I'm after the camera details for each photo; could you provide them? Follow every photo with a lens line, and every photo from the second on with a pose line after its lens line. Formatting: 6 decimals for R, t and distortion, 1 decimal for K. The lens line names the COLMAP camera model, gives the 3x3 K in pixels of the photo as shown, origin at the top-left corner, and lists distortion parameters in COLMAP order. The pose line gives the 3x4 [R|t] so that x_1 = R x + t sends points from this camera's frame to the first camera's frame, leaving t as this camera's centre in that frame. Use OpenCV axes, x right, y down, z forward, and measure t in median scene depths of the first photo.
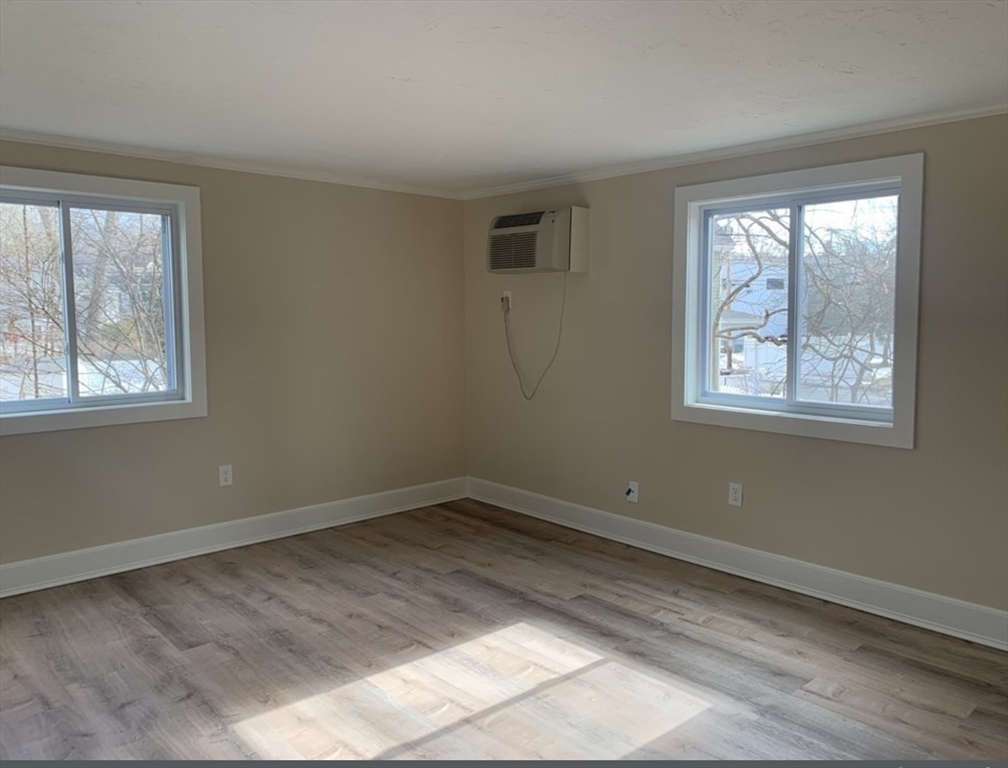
lens RADIAL K [[781.8, 0, 504.0], [0, 781.8, 384.0], [0, 0, 1]] dist [-0.055623, 0.010258]
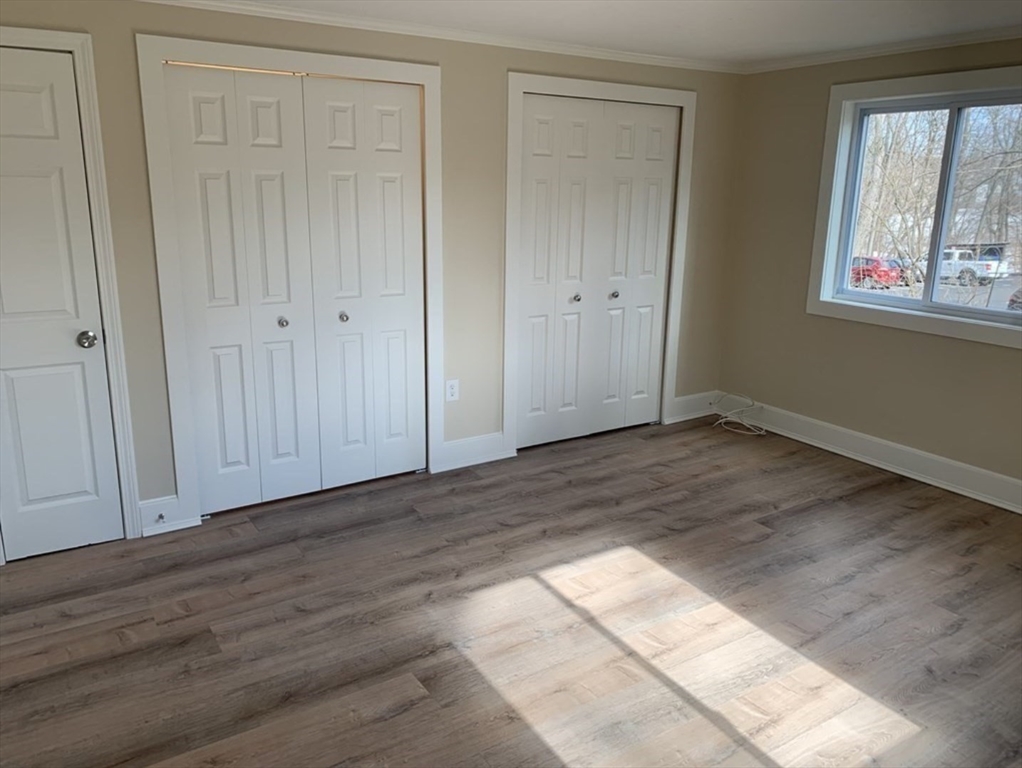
lens RADIAL K [[776.7, 0, 511.0], [0, 776.7, 384.0], [0, 0, 1]] dist [0.085957, -0.123133]
pose [[-0.169007, 0.259599, -0.950813, 0.666111], [-0.107677, 0.954053, 0.279623, -0.132075], [0.979715, 0.149639, -0.133289, 0.715423]]
